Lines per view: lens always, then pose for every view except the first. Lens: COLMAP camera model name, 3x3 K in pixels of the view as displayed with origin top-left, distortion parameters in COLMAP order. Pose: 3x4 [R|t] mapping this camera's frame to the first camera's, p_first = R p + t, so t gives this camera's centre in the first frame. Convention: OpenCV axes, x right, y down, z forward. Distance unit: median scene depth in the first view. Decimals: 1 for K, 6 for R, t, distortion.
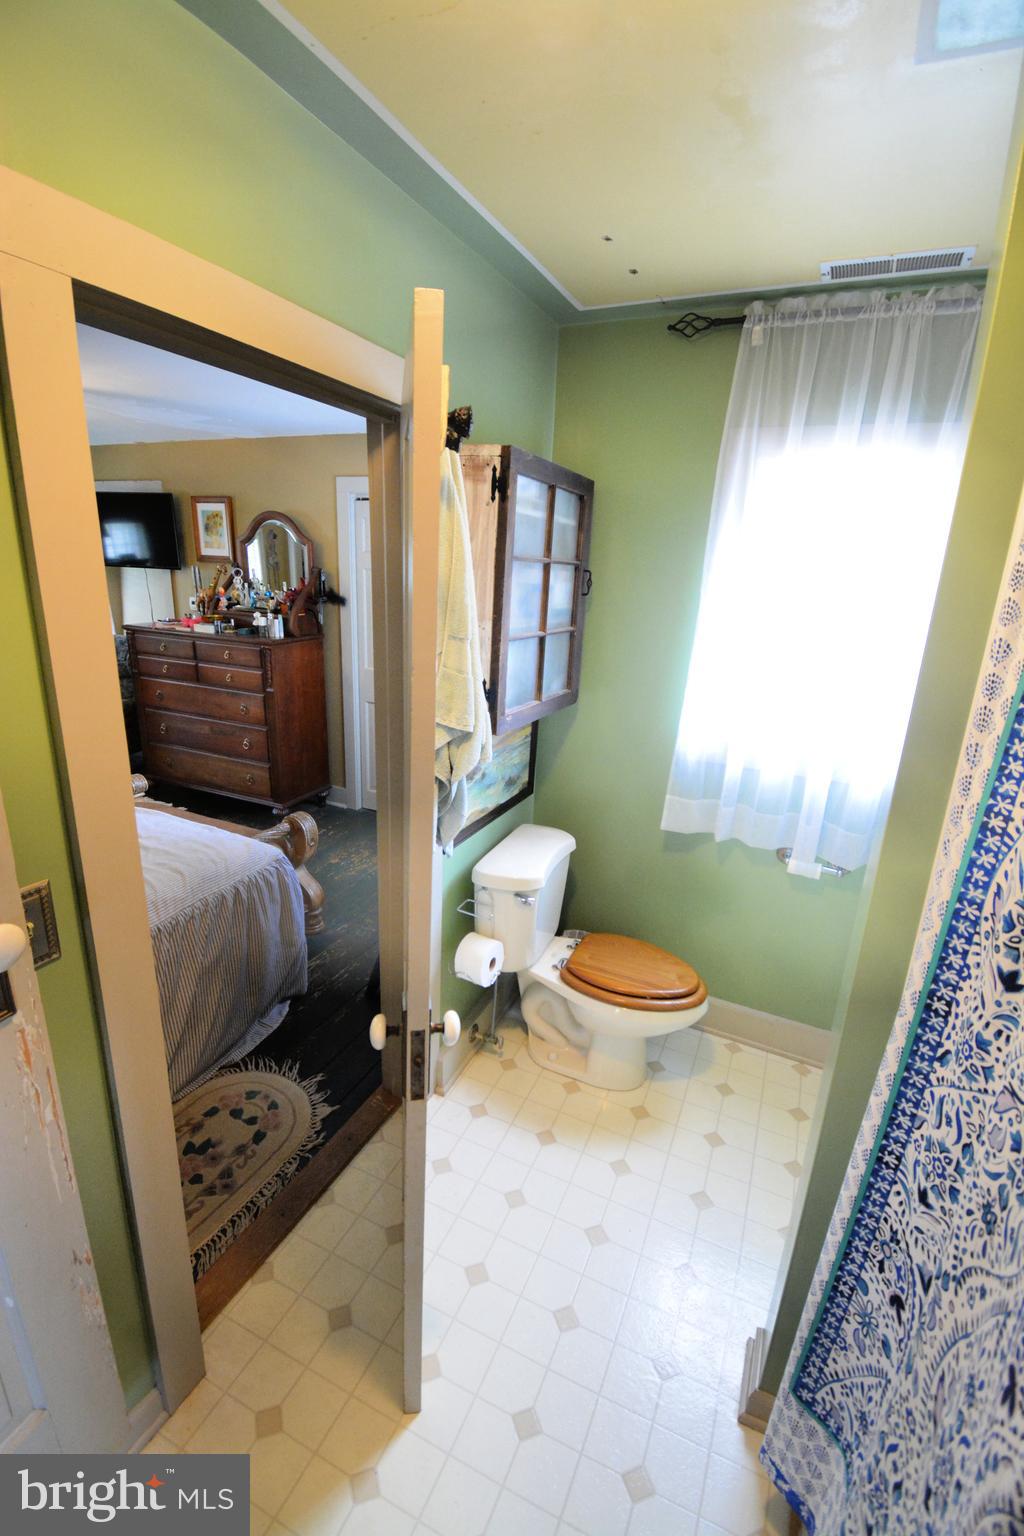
lens RADIAL K [[679.2, 0, 512.0], [0, 679.2, 768.0], [0, 0, 1]] dist [0.004207, -0.000337]
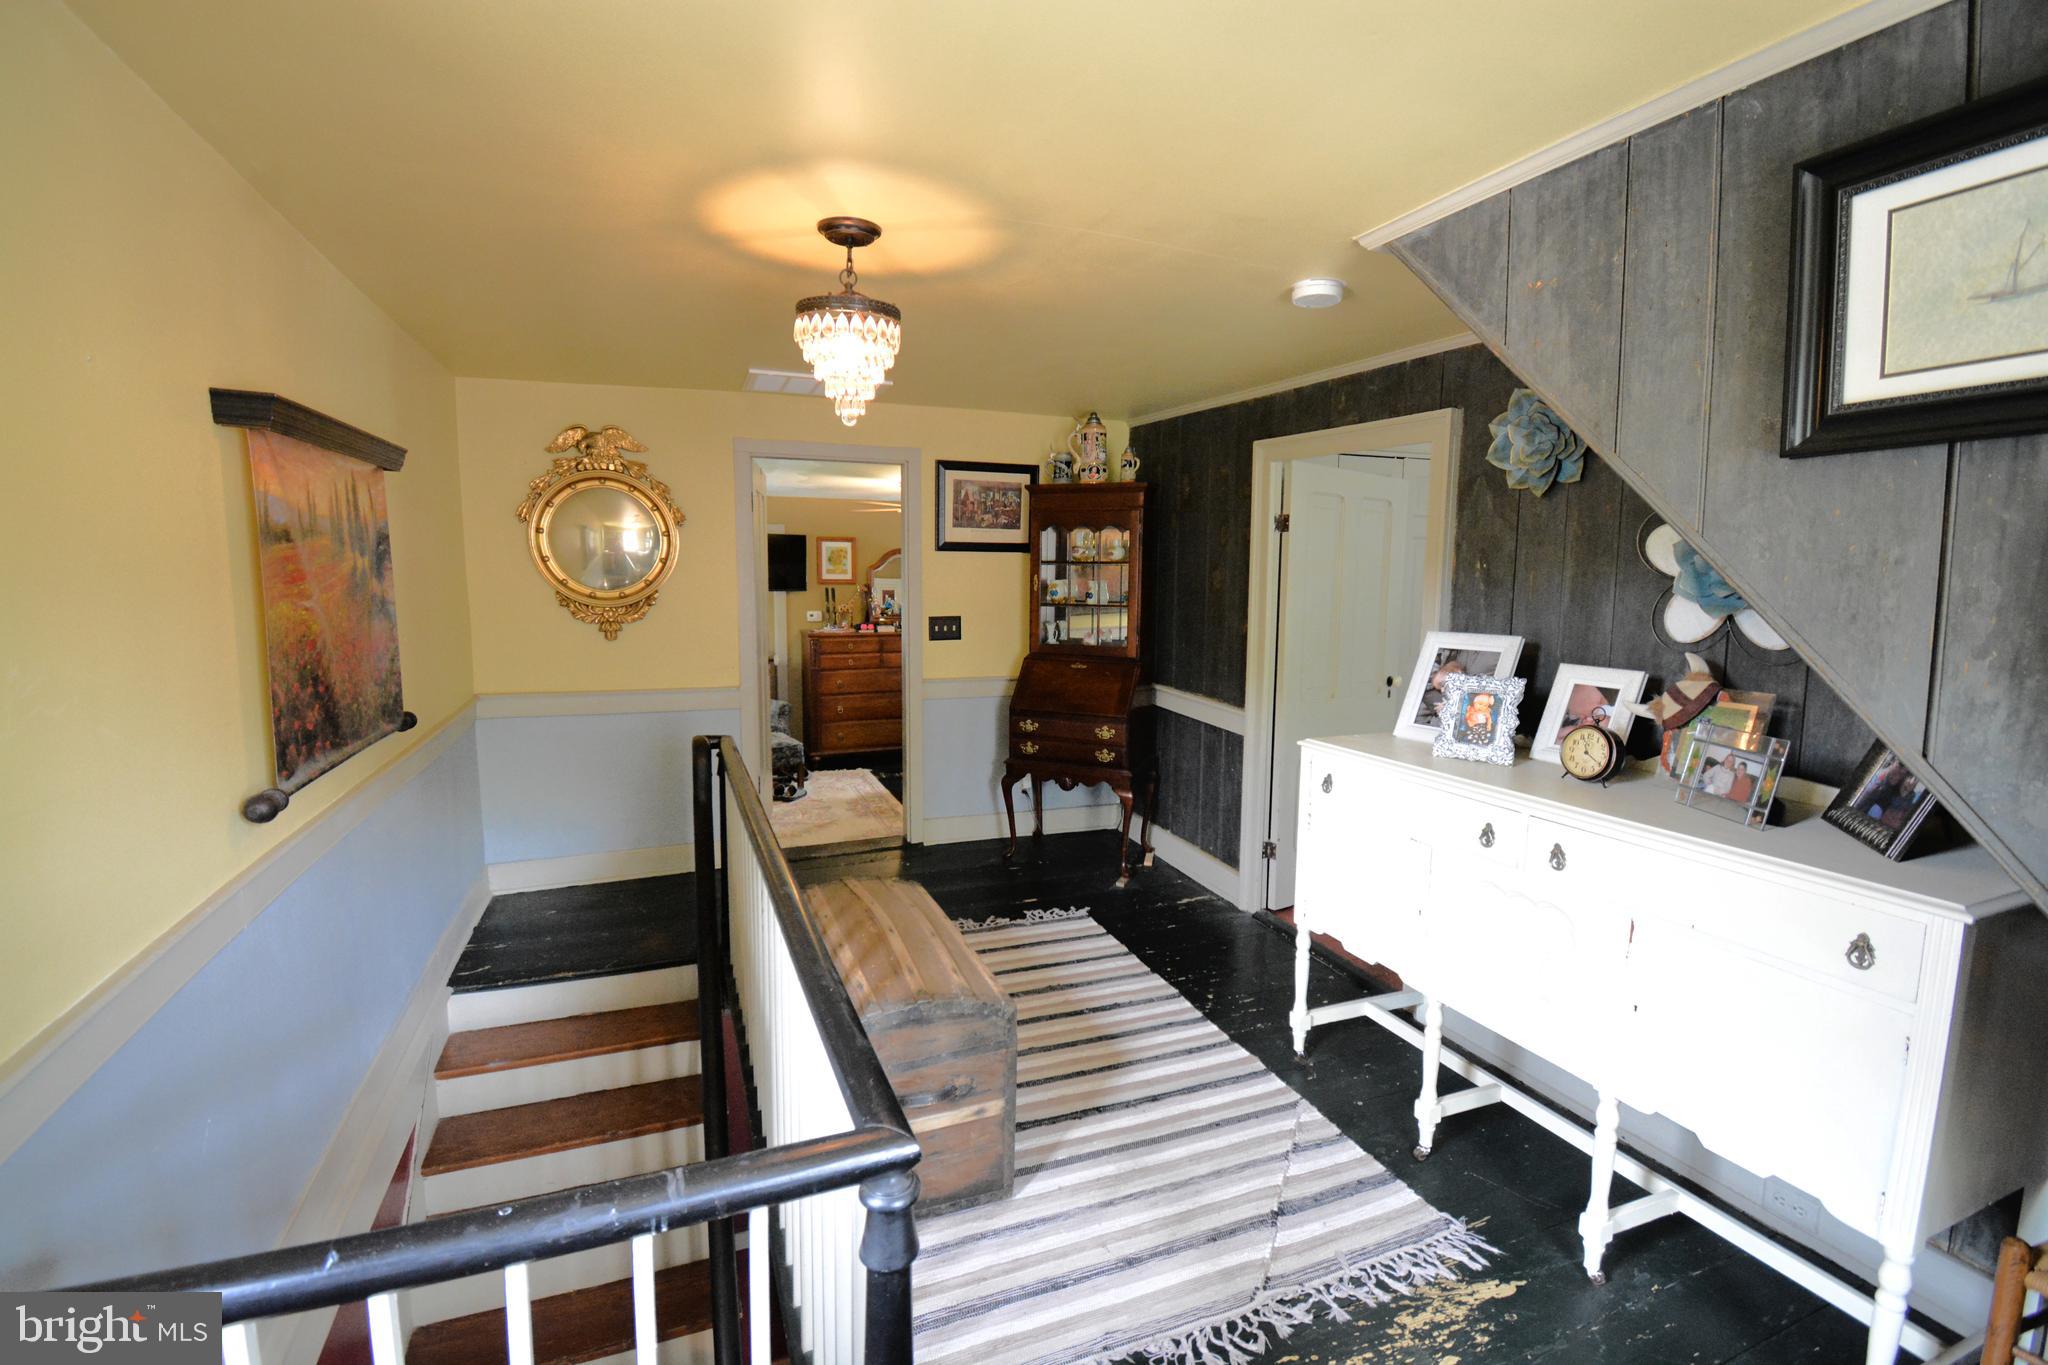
lens RADIAL K [[905.7, 0, 1024.0], [0, 905.7, 682.5], [0, 0, 1]] dist [0.004207, -0.000337]
pose [[0.677814, -0.121560, 0.725115, -1.572189], [0.235293, 0.970234, -0.057293, 0.074423], [-0.696567, 0.209448, 0.686241, -0.449409]]
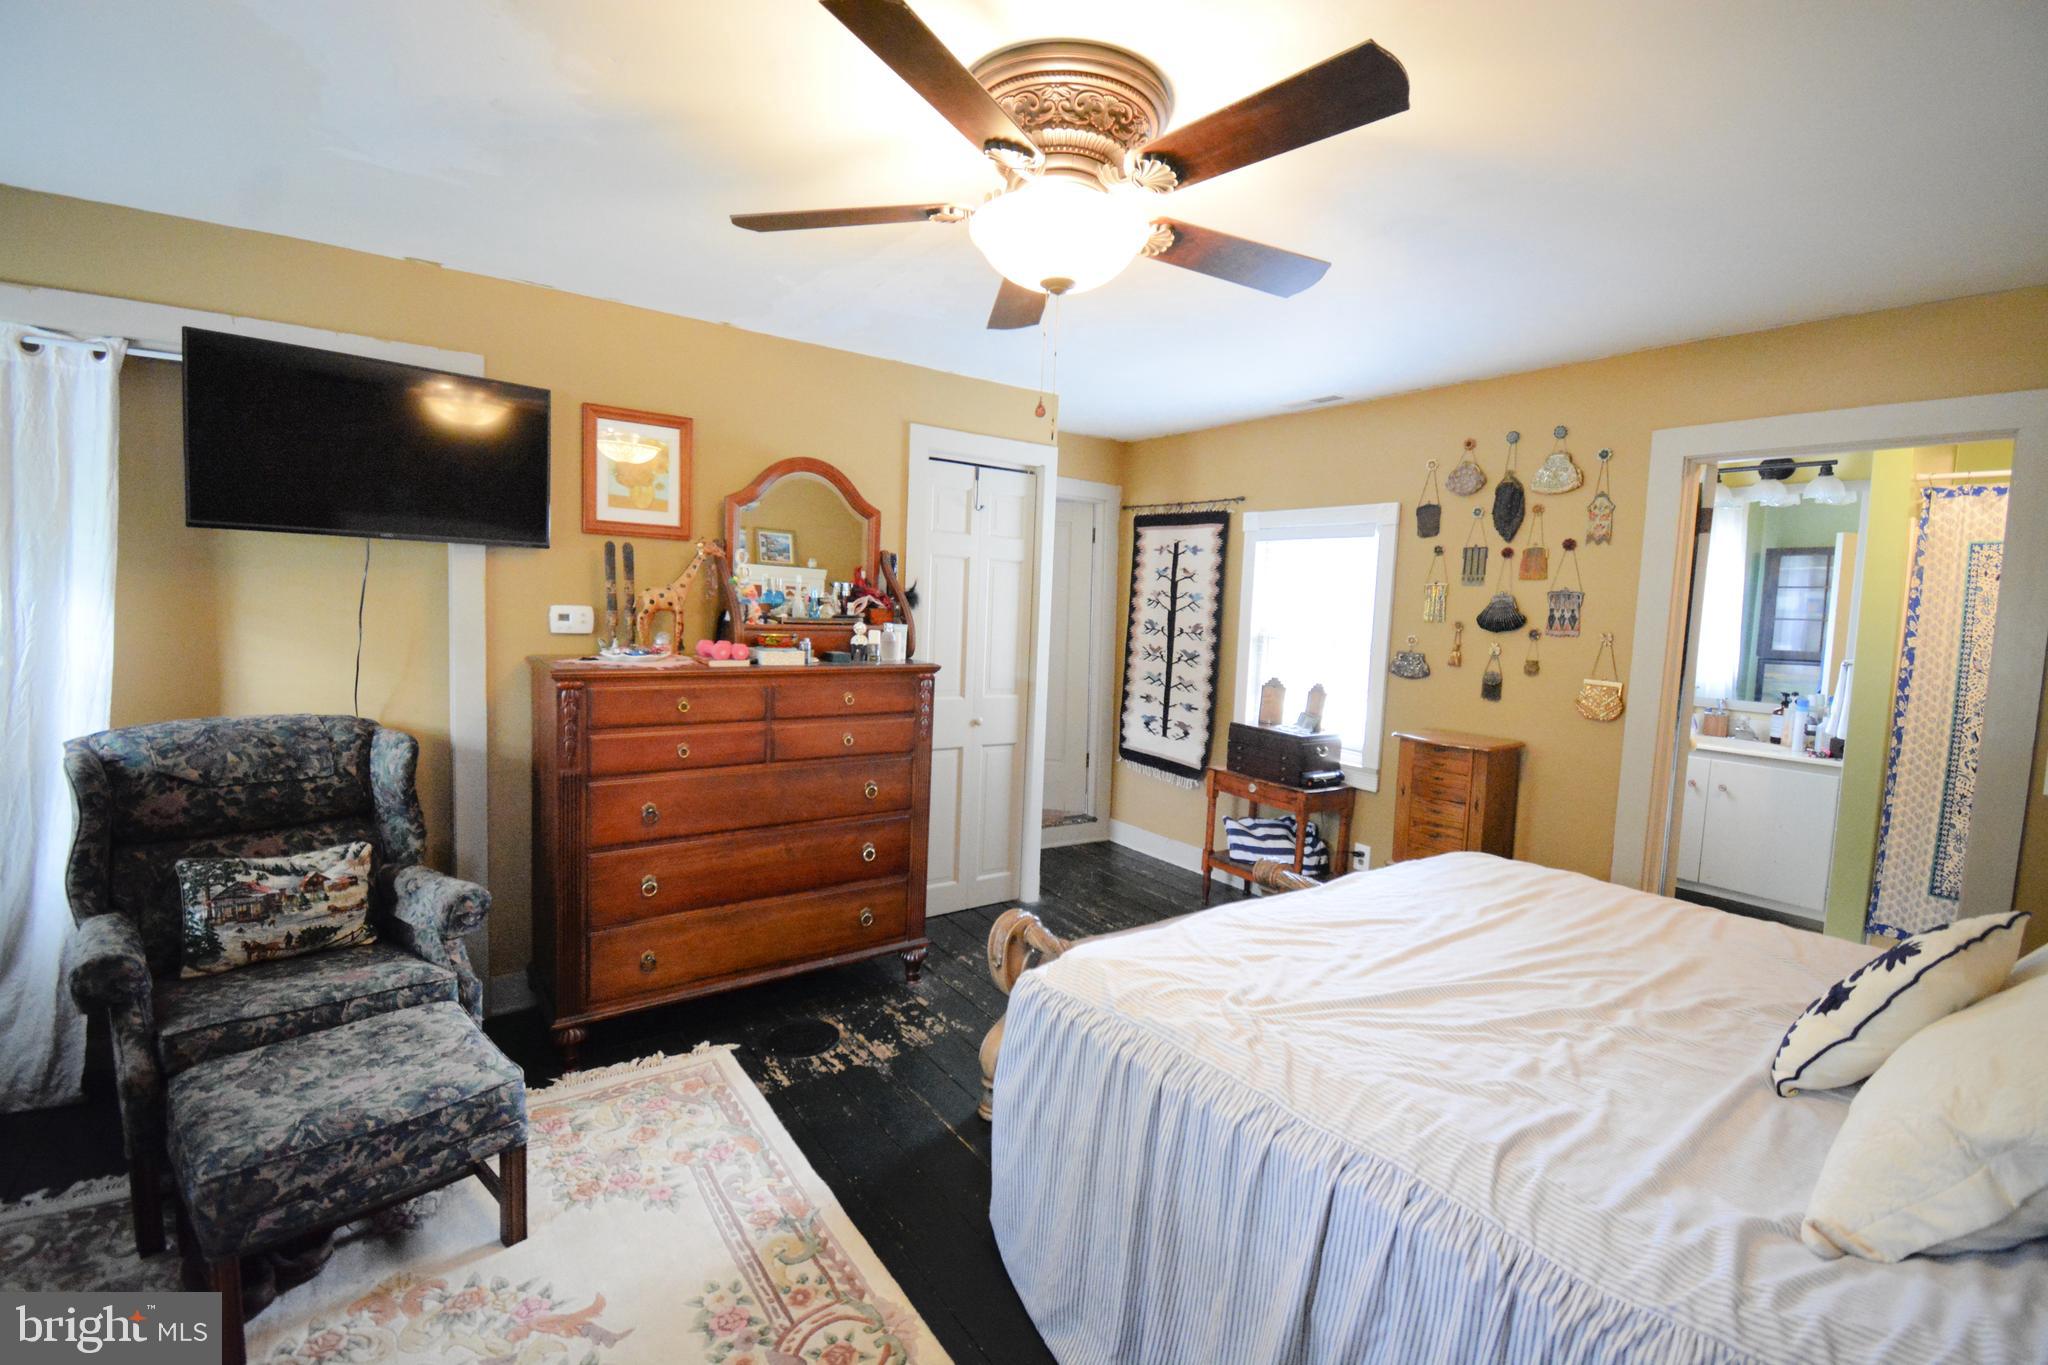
lens RADIAL K [[905.7, 0, 1024.0], [0, 905.7, 682.5], [0, 0, 1]] dist [0.004207, -0.000337]
pose [[0.489312, -0.099095, 0.866461, -0.933860], [0.238706, 0.970801, -0.023774, -0.119658], [-0.838805, 0.218462, 0.498679, 0.474526]]
